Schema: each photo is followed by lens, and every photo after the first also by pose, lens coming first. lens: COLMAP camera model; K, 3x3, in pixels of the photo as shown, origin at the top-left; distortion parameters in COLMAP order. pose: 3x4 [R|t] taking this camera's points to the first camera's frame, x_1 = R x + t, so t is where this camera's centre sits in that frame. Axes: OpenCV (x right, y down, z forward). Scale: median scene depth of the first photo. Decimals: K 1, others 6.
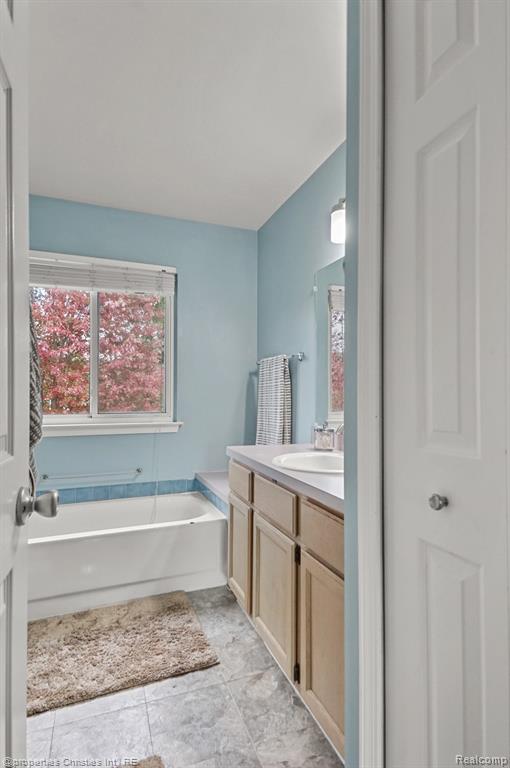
lens RADIAL K [[418.7, 0, 252.1], [0, 418.7, 380.5], [0, 0, 1]] dist [0.024298, -0.001203]
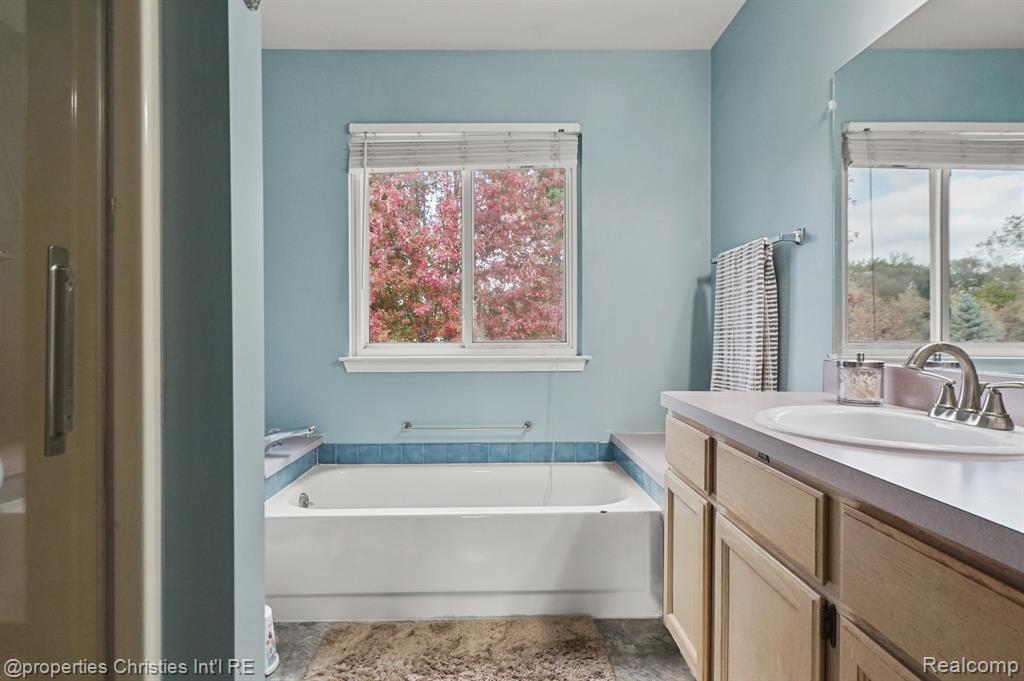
lens RADIAL K [[510.0, 0, 506.4], [0, 510.0, 338.0], [0, 0, 1]] dist [-0.003600, 0.003749]
pose [[0.939112, -0.002251, -0.343604, -0.017256], [0.012998, 0.999496, 0.028977, 0.054733], [0.343366, -0.031679, 0.938667, 0.237165]]
